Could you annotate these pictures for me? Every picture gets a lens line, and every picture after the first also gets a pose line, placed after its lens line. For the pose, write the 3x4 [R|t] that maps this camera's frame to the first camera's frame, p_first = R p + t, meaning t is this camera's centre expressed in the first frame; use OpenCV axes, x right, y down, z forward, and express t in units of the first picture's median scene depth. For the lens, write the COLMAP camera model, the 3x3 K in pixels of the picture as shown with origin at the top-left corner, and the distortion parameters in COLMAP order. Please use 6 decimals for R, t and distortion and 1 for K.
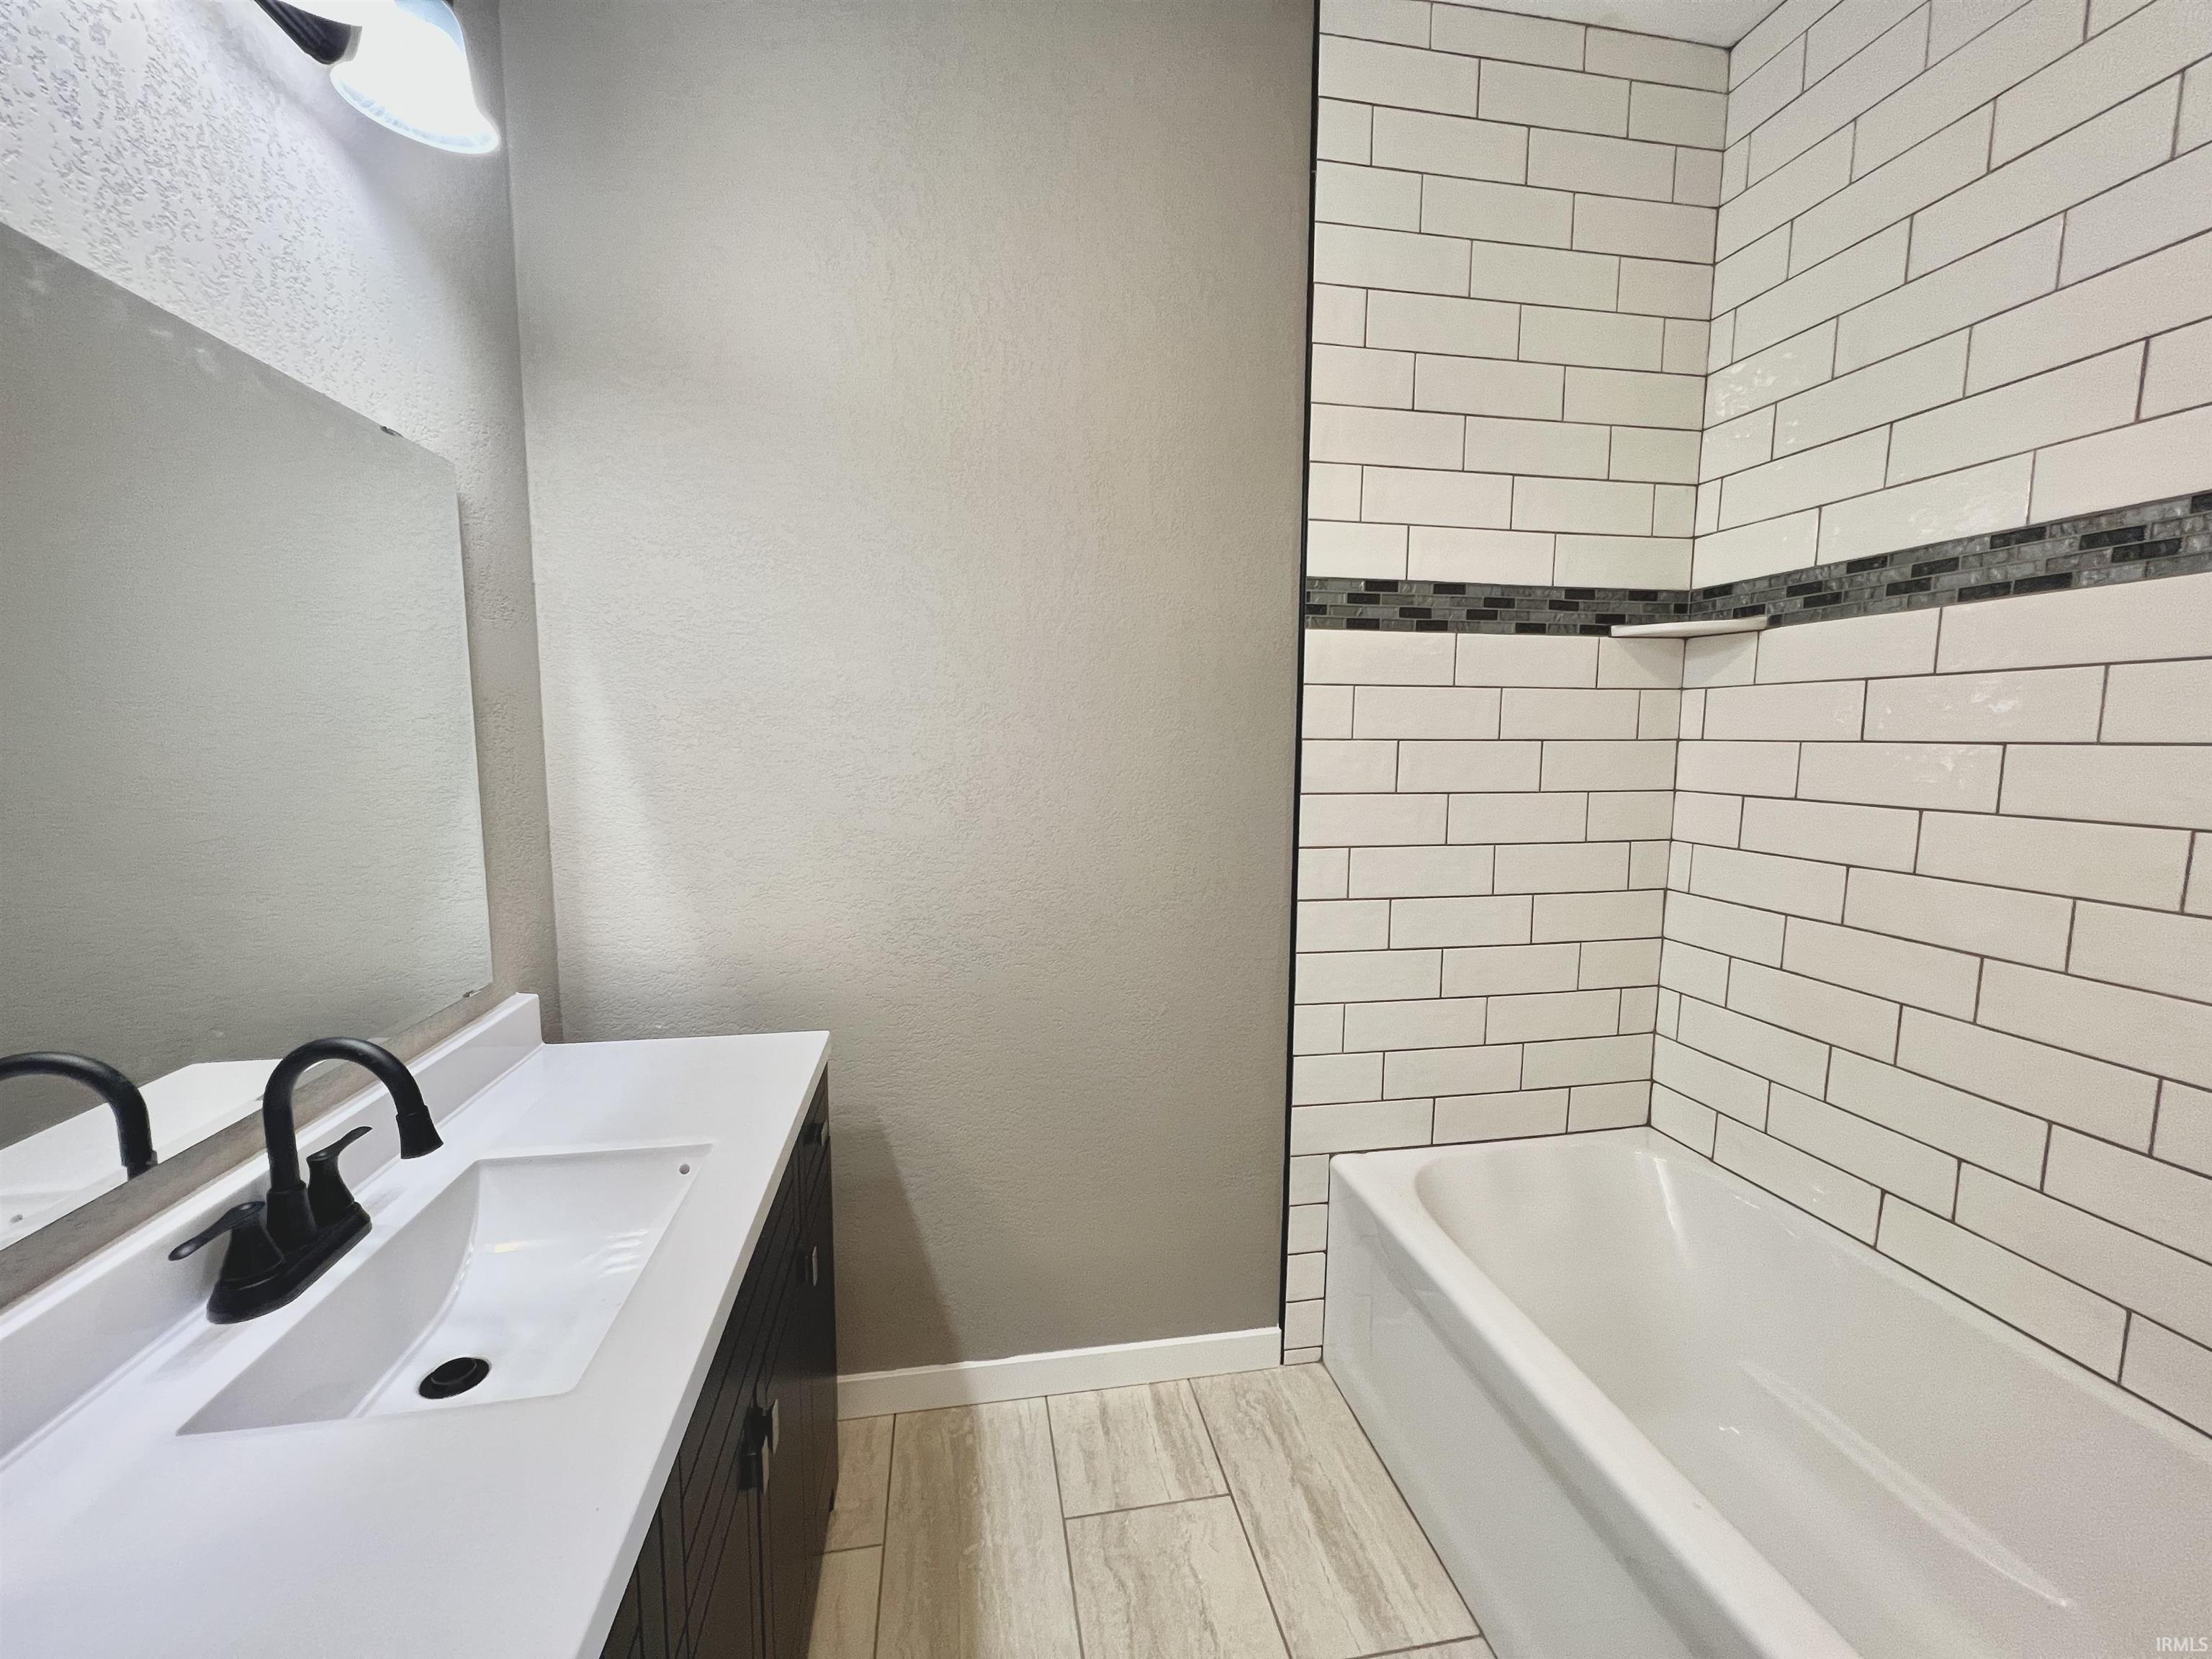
lens RADIAL K [[884.7, 0, 1110.3], [0, 884.7, 829.0], [0, 0, 1]] dist [0.000991, -0.000141]
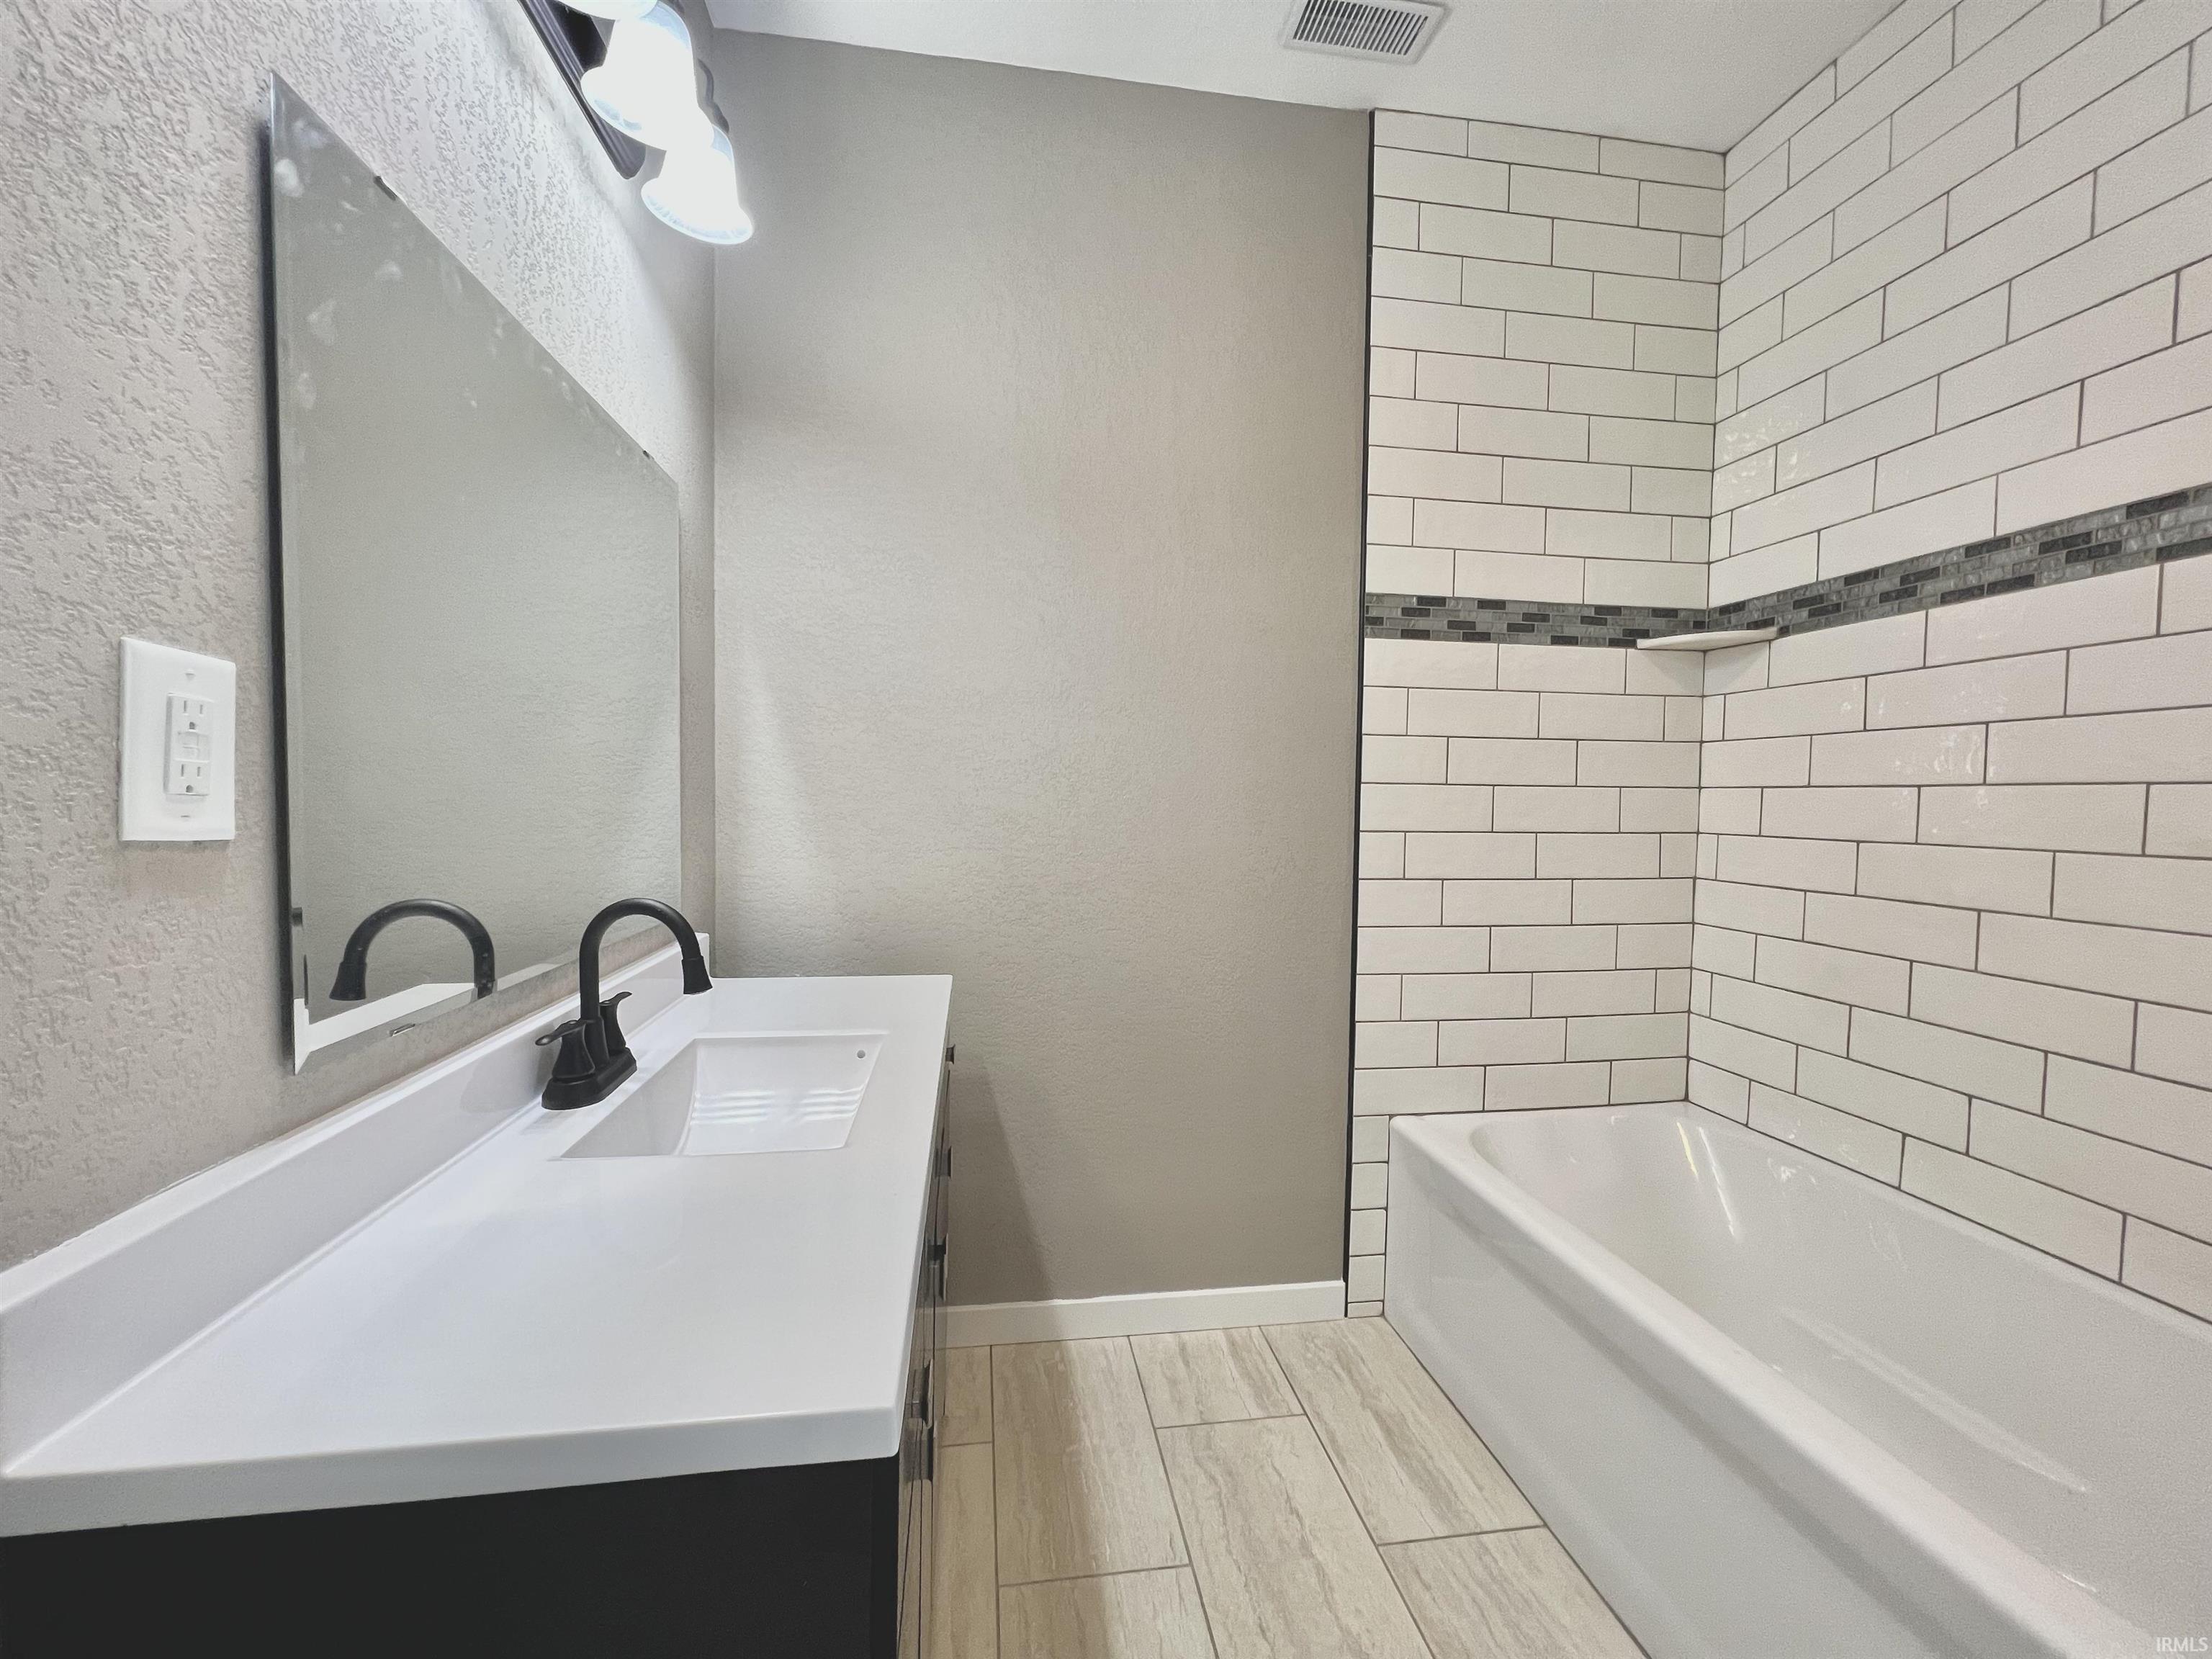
lens RADIAL K [[884.7, 0, 1110.3], [0, 884.7, 829.0], [0, 0, 1]] dist [0.000991, -0.000141]
pose [[0.999632, 0.009586, -0.025385, -0.078656], [-0.011354, 0.997450, -0.070464, 0.107269], [0.024645, 0.070726, 0.997191, -0.131944]]
